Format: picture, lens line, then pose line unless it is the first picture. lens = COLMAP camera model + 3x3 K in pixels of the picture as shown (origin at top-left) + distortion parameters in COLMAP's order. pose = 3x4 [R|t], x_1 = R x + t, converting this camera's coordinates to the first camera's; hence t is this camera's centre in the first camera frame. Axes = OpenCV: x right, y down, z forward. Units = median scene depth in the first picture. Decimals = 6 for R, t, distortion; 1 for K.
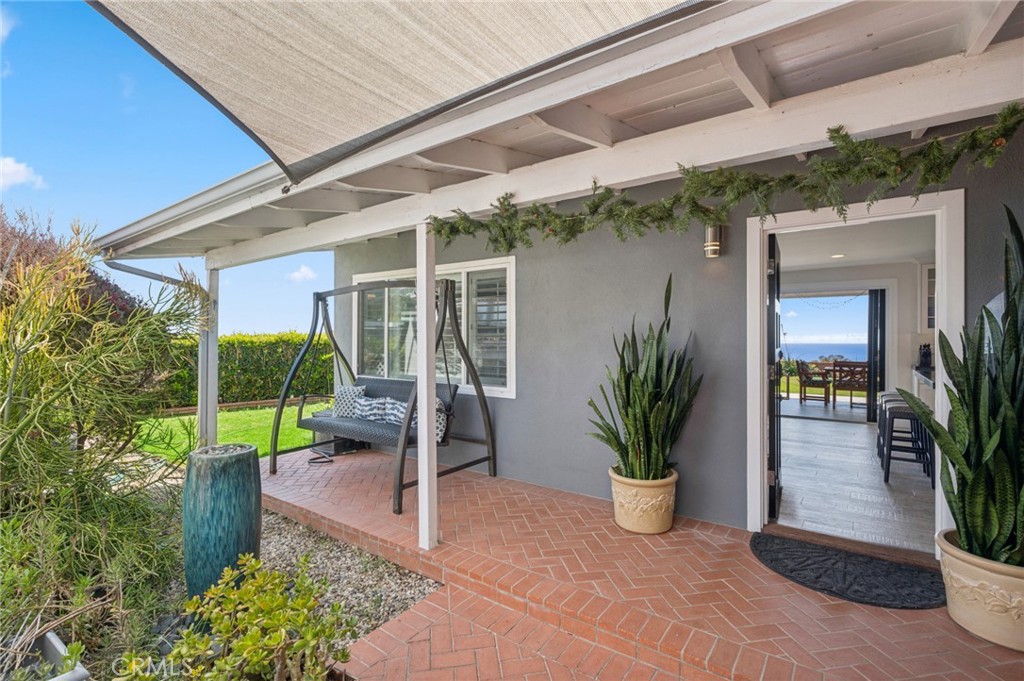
lens RADIAL K [[472.5, 0, 511.5], [0, 472.5, 343.2], [0, 0, 1]] dist [0.001111, -0.000012]
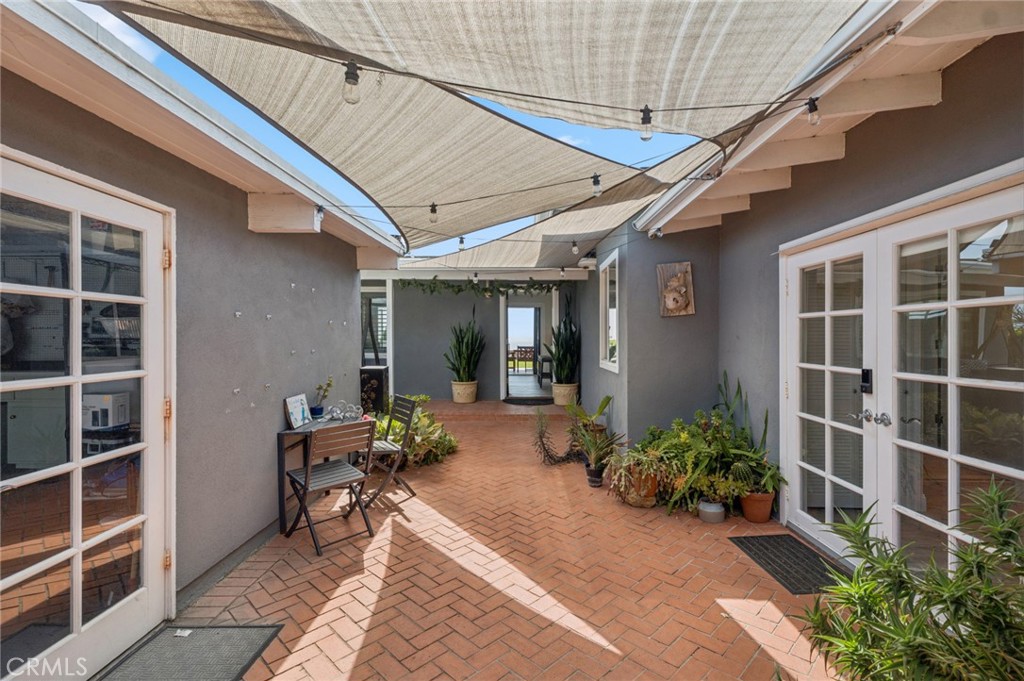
lens RADIAL K [[472.5, 0, 512.1], [0, 472.5, 342.3], [0, 0, 1]] dist [0.001111, -0.000012]
pose [[0.821321, -0.003368, 0.570456, -0.952317], [0.002017, 0.999993, 0.003000, 0.059399], [-0.570462, -0.001313, 0.821323, -1.213634]]
